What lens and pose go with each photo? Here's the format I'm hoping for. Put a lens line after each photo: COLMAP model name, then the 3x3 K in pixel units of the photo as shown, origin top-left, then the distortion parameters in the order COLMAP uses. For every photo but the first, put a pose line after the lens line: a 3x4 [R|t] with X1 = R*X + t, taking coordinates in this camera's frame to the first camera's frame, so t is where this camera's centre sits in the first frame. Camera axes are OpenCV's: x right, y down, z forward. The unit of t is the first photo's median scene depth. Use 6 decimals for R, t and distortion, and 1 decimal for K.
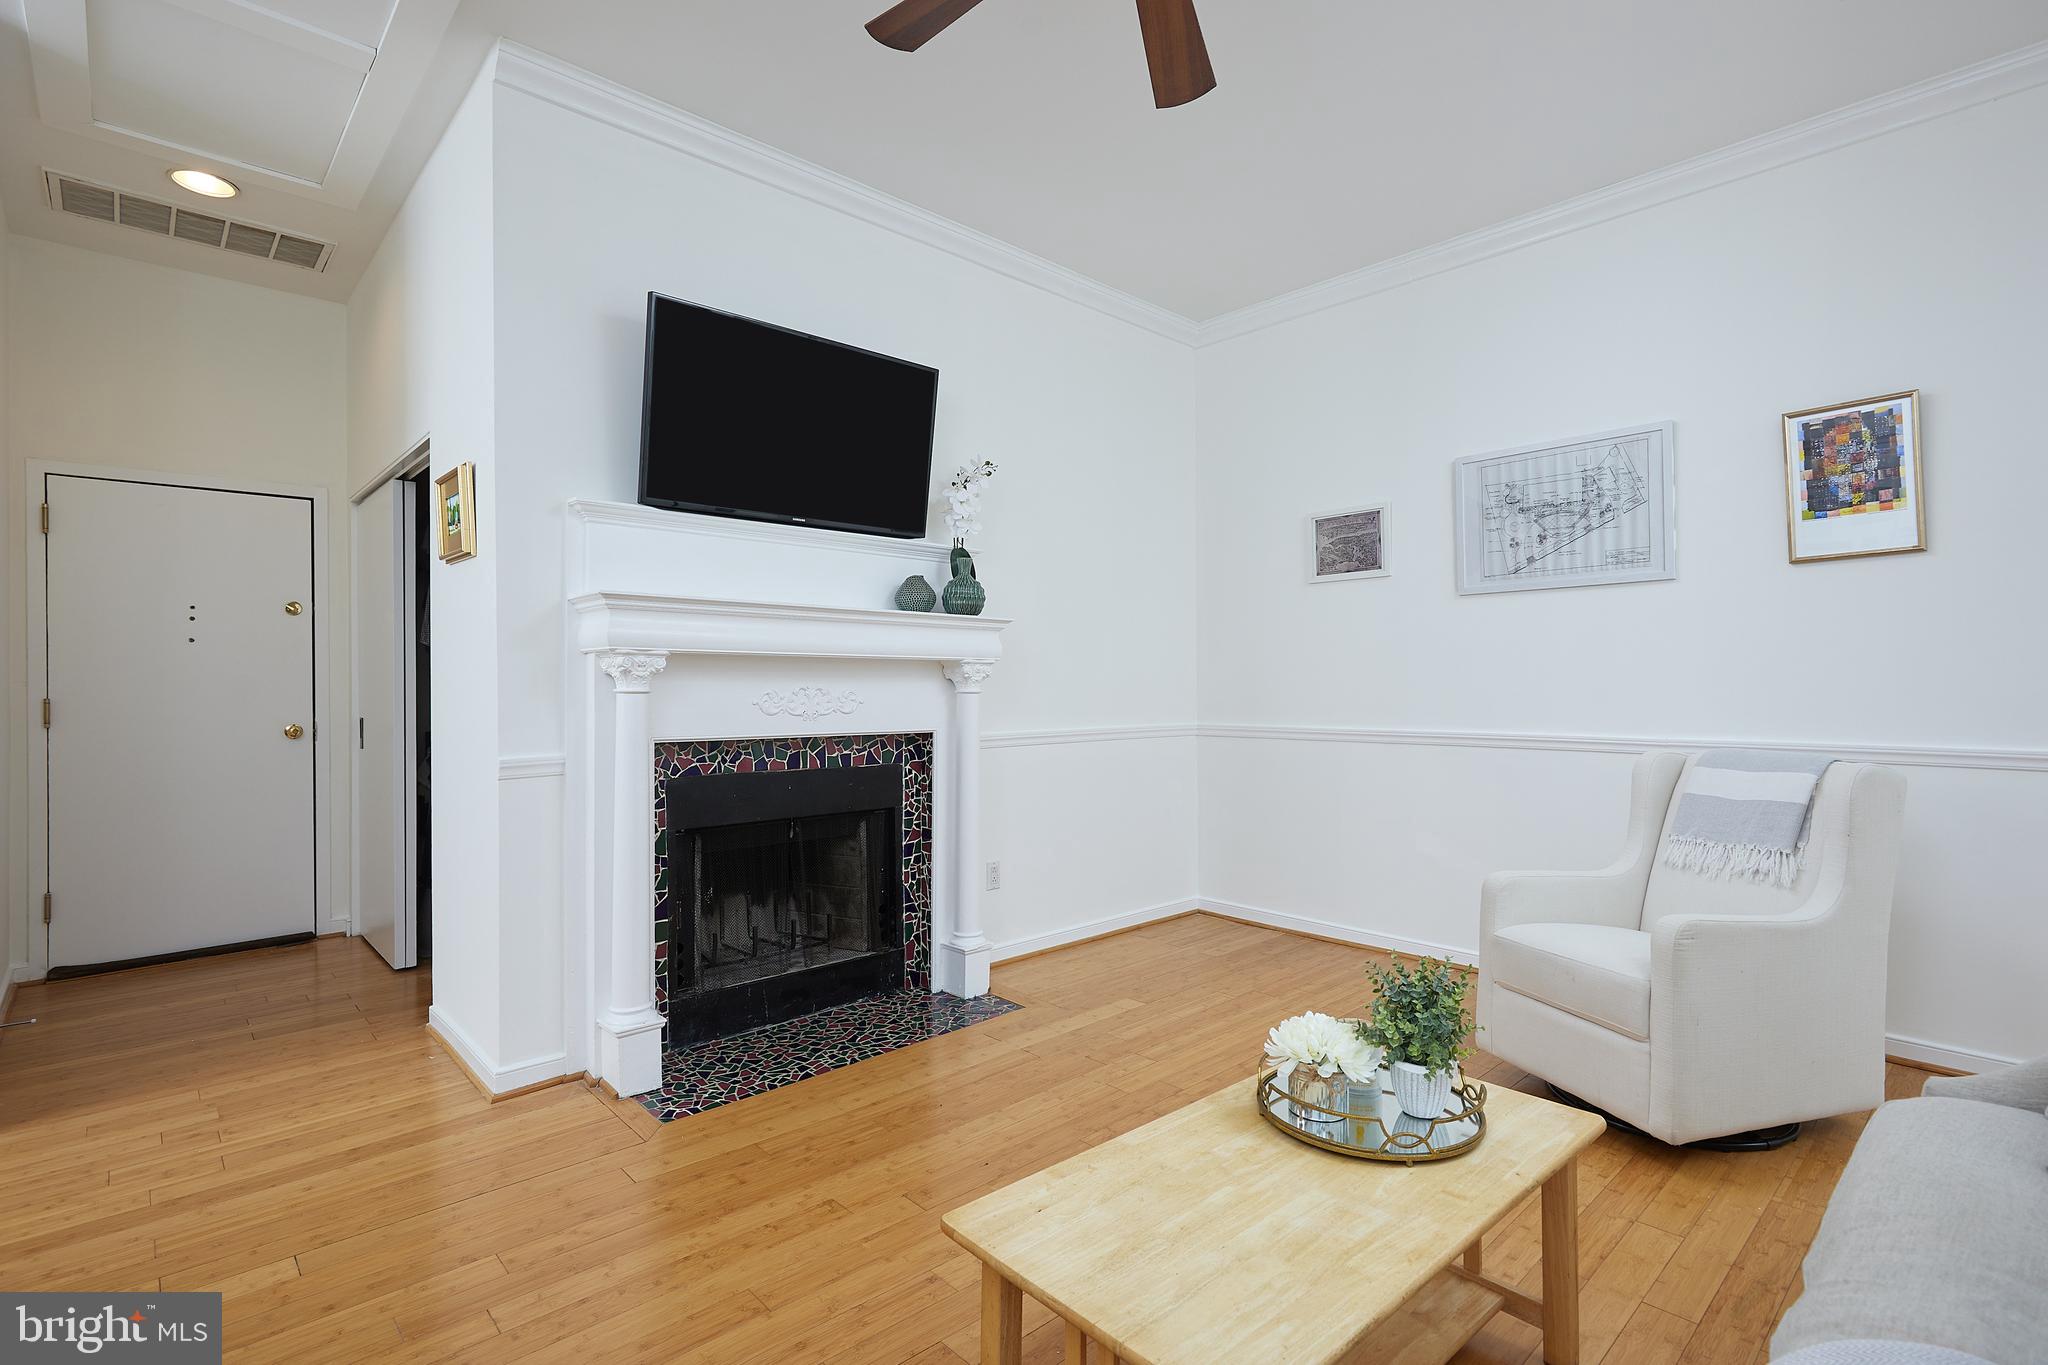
lens RADIAL K [[976.2, 0, 1034.6], [0, 976.2, 679.6], [0, 0, 1]] dist [-0.003675, -0.000590]
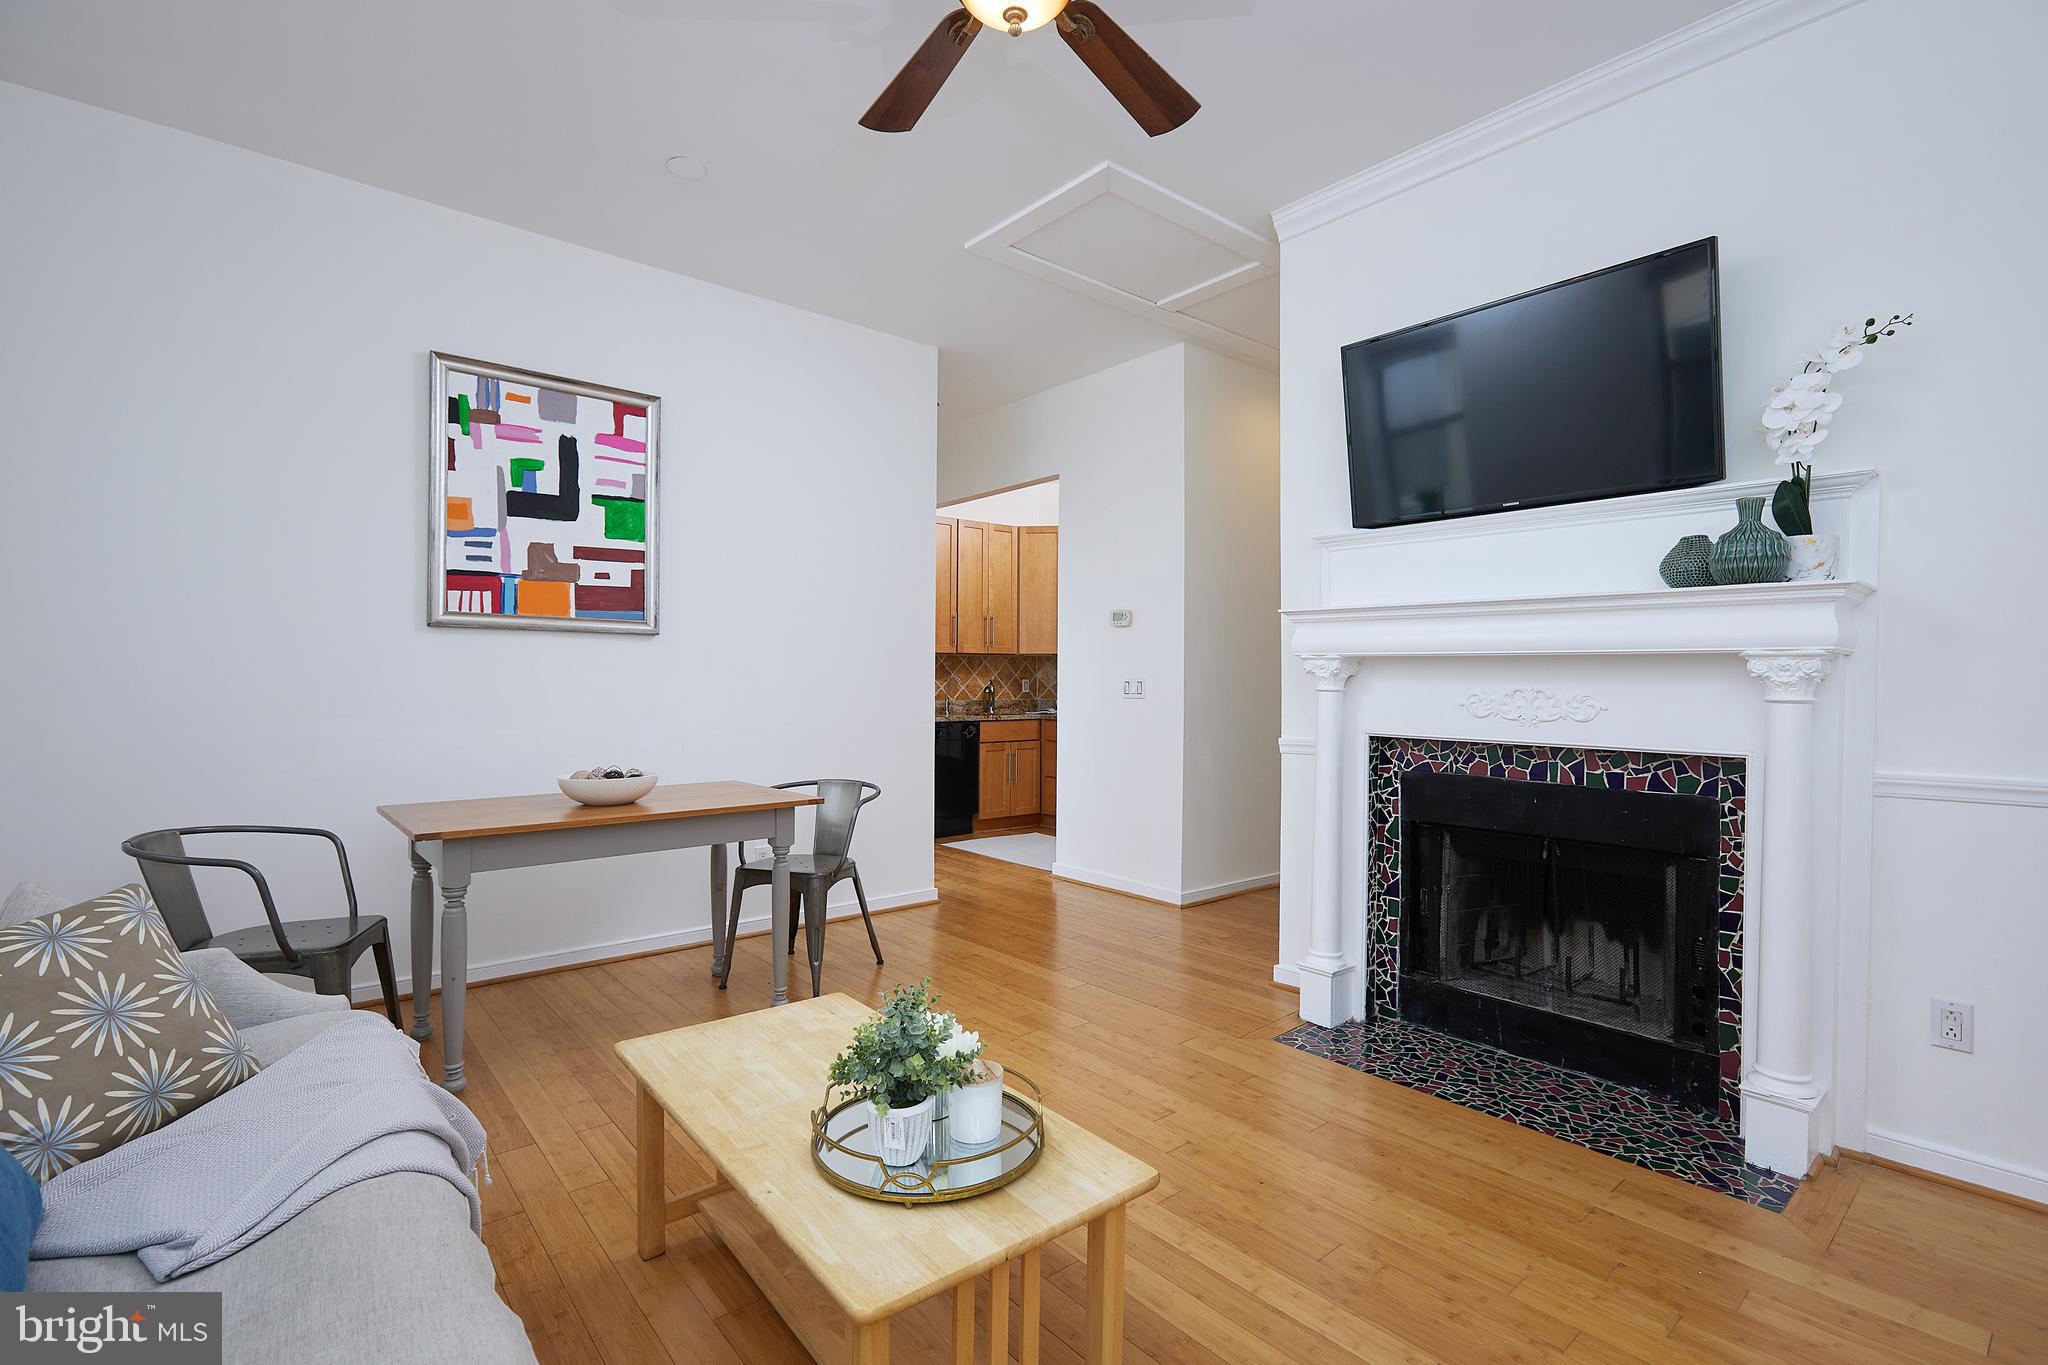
lens RADIAL K [[938.5, 0, 1033.1], [0, 938.5, 679.4], [0, 0, 1]] dist [0.001090, 0.000470]
pose [[-0.049109, 0.000989, -0.998793, 0.630922], [-0.004200, 0.999990, 0.001197, 0.000013], [0.998785, 0.004253, -0.049105, 0.581039]]
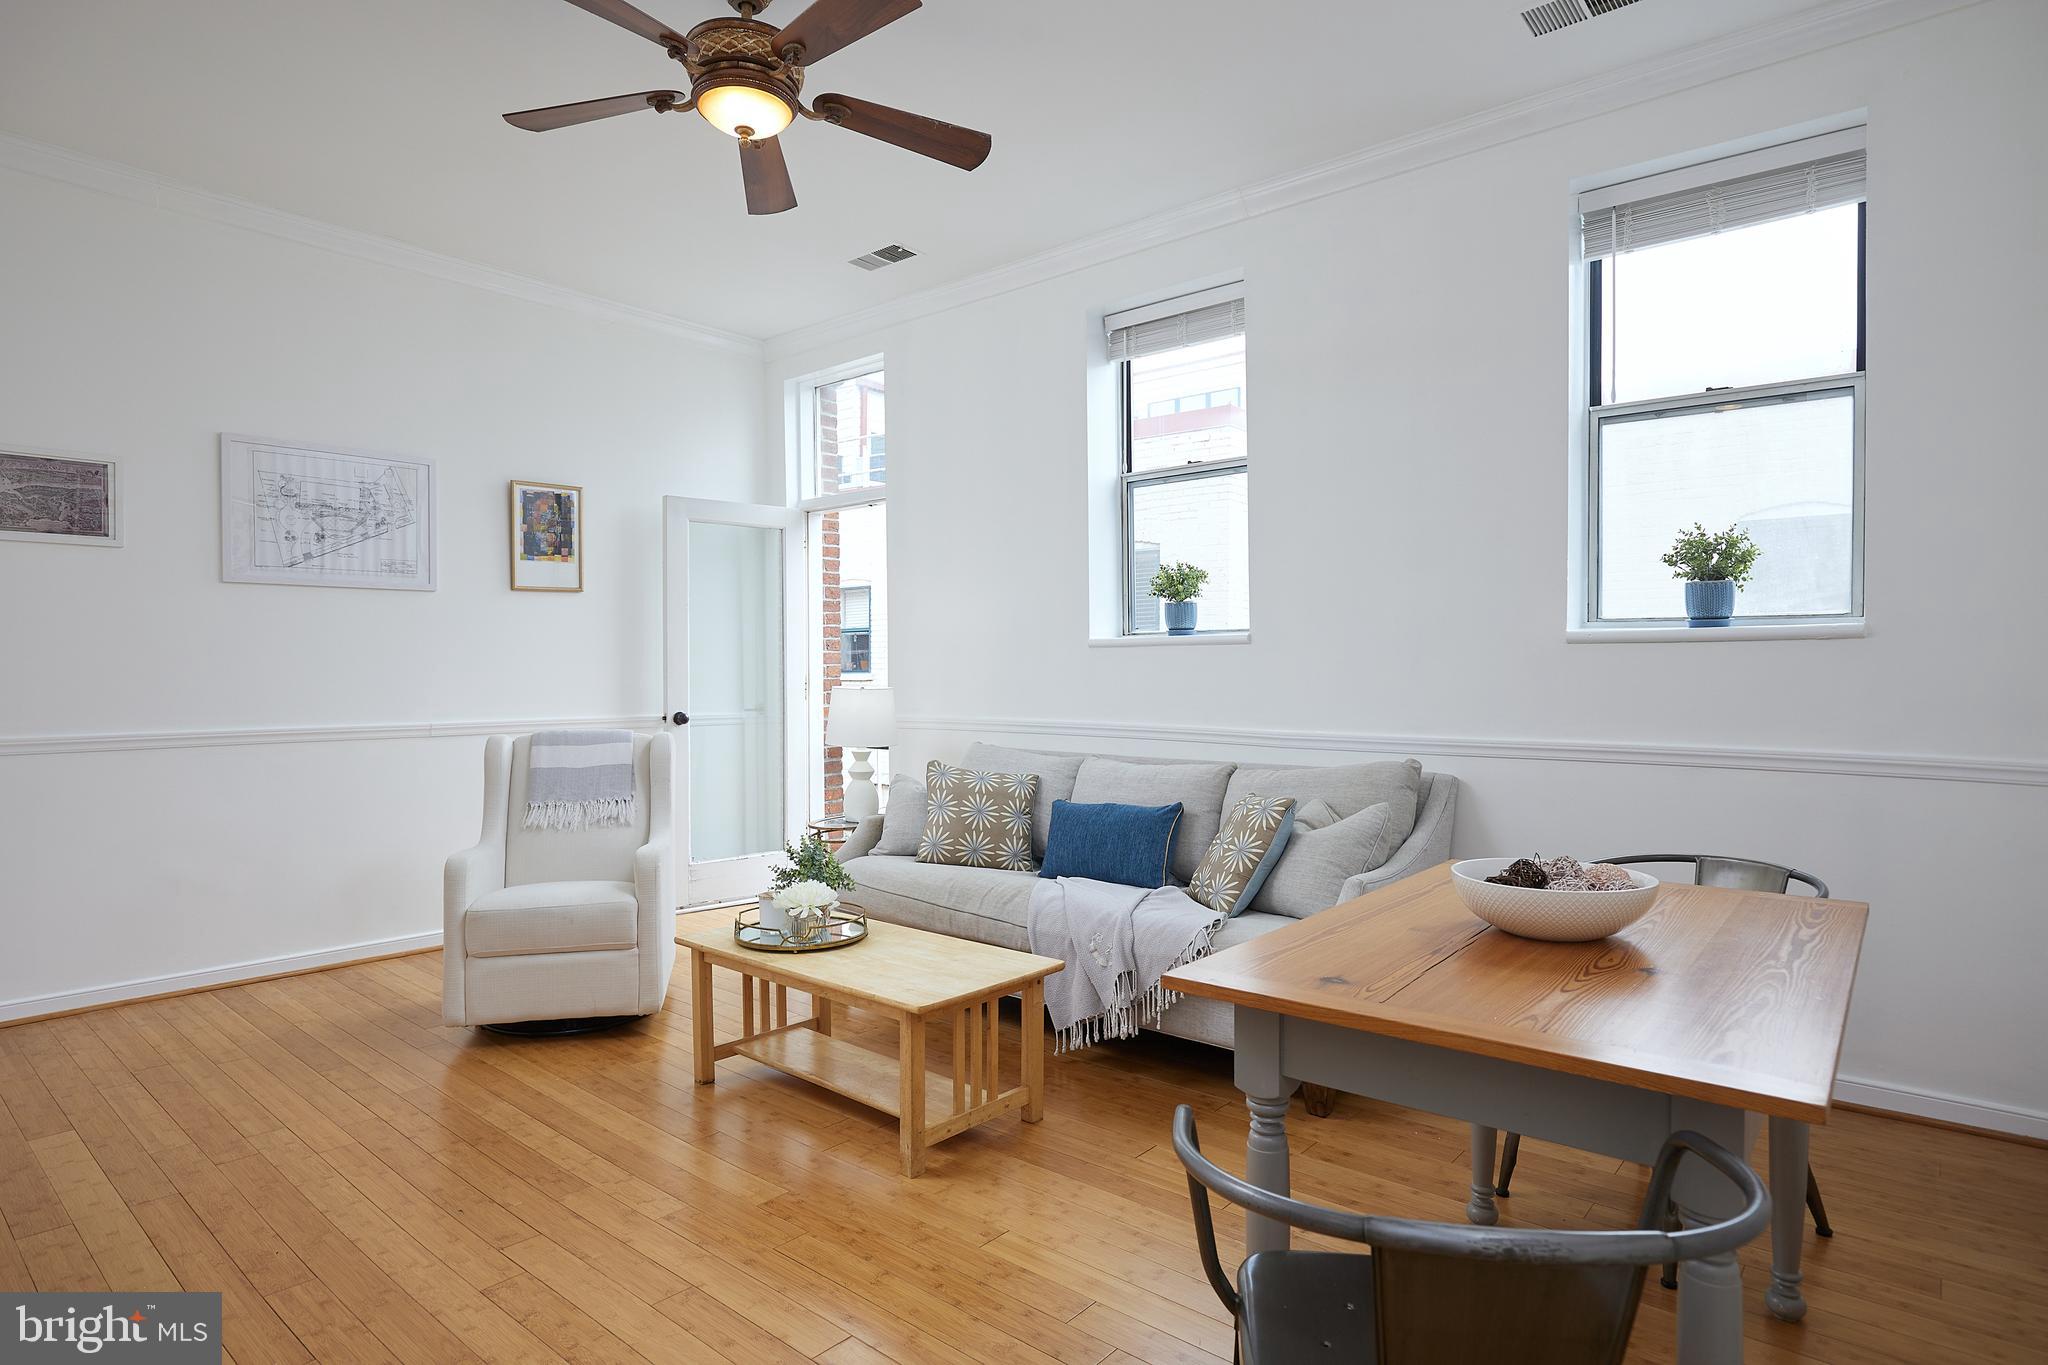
lens RADIAL K [[1094.0, 0, 1043.7], [0, 1094.0, 682.5], [0, 0, 1]] dist [-0.019094, 0.001350]
pose [[-0.122128, -0.004517, 0.992504, -0.784746], [-0.001564, 0.999989, 0.004358, 0.003080], [-0.992513, -0.001020, -0.122134, 0.418887]]
